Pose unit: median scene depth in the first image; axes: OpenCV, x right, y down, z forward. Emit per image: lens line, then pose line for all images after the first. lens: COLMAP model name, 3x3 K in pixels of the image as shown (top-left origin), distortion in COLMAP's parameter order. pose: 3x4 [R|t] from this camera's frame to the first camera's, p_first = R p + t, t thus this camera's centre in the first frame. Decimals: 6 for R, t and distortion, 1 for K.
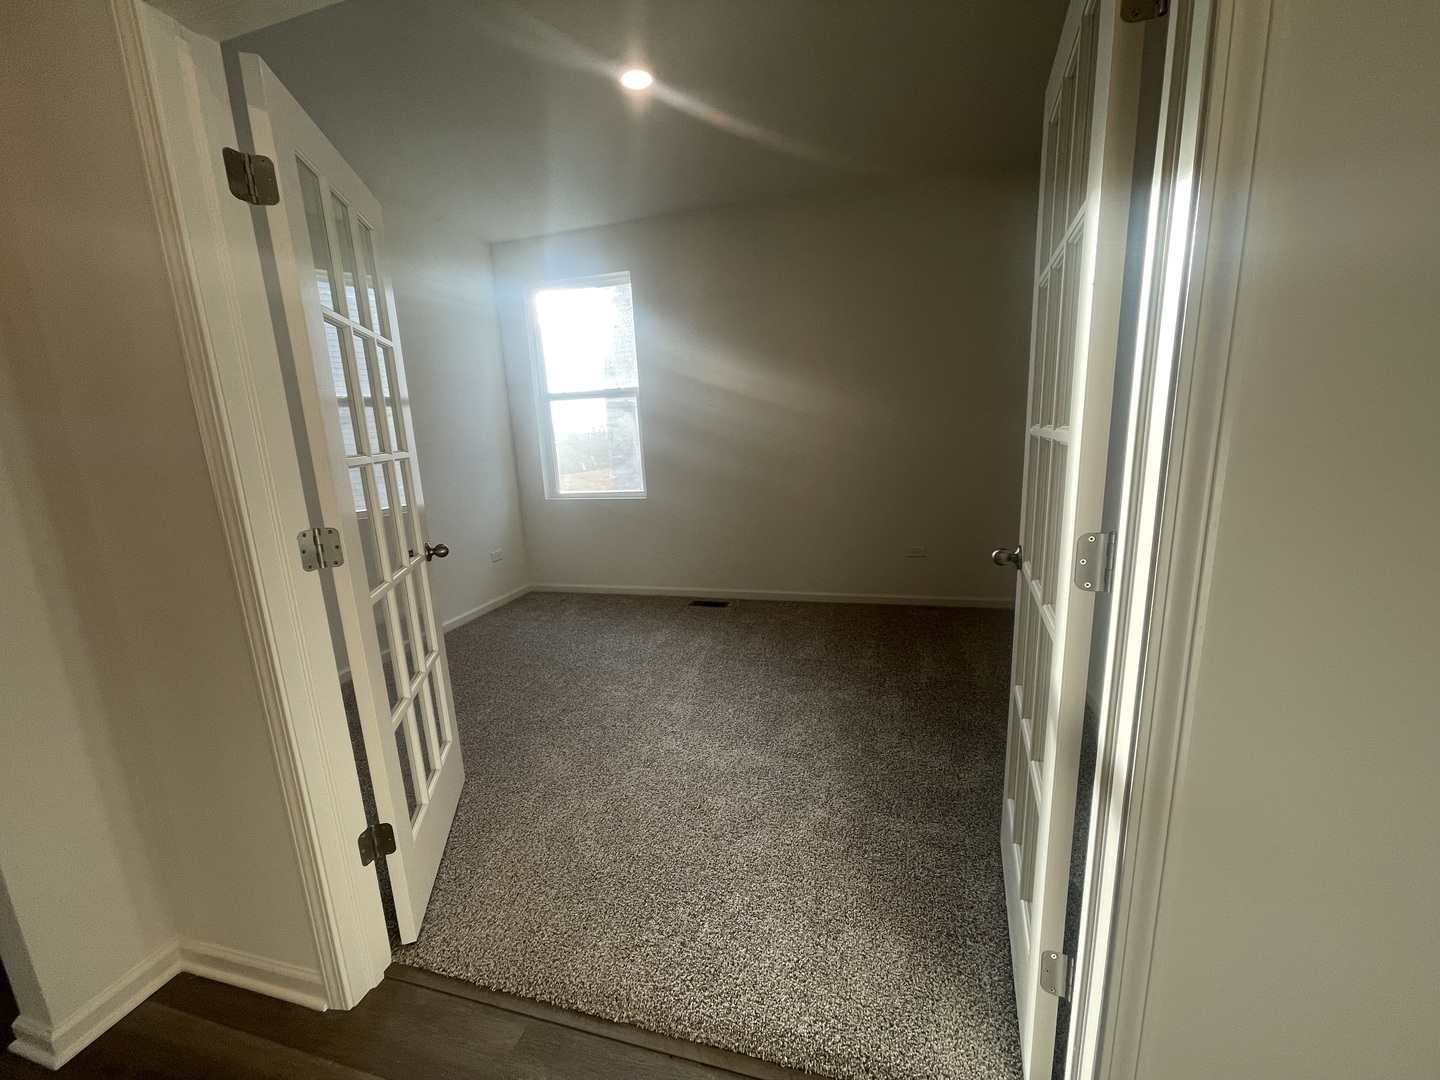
lens RADIAL K [[576.9, 0, 720.5], [0, 576.9, 549.5], [0, 0, 1]] dist [-0.017080, -0.000490]
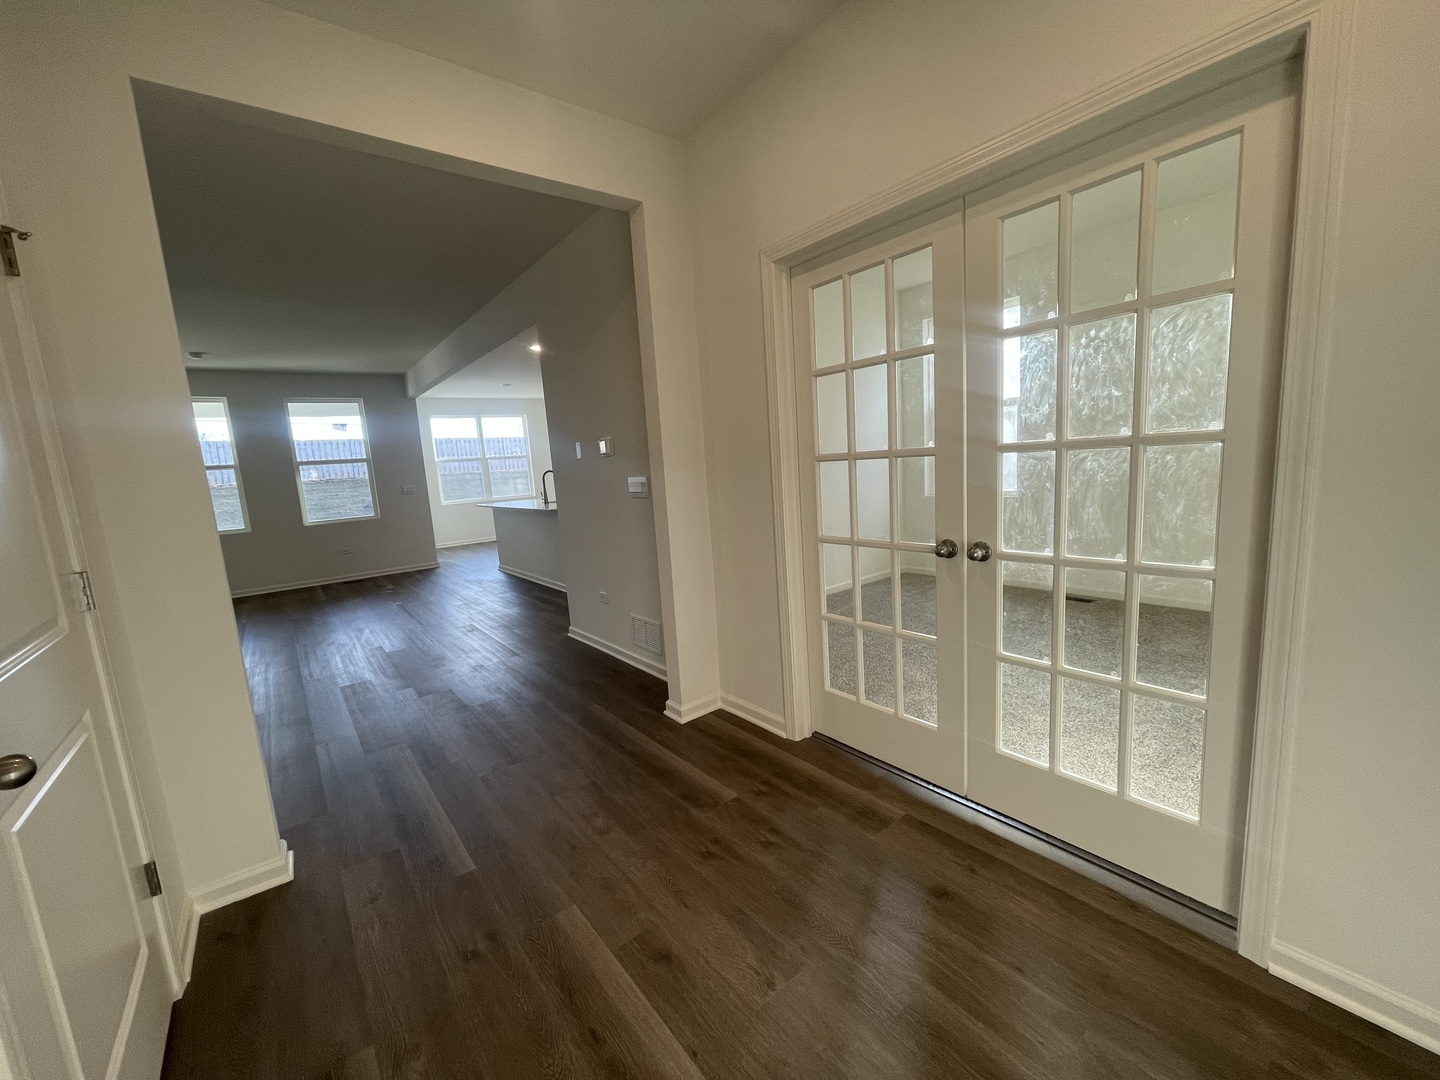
lens RADIAL K [[576.9, 0, 721.0], [0, 576.9, 550.6], [0, 0, 1]] dist [-0.017080, -0.000490]
pose [[0.808744, 0.081010, -0.582555, 0.232282], [-0.084875, 0.996177, 0.020698, 0.154488], [0.582004, 0.032705, 0.812528, -0.786995]]
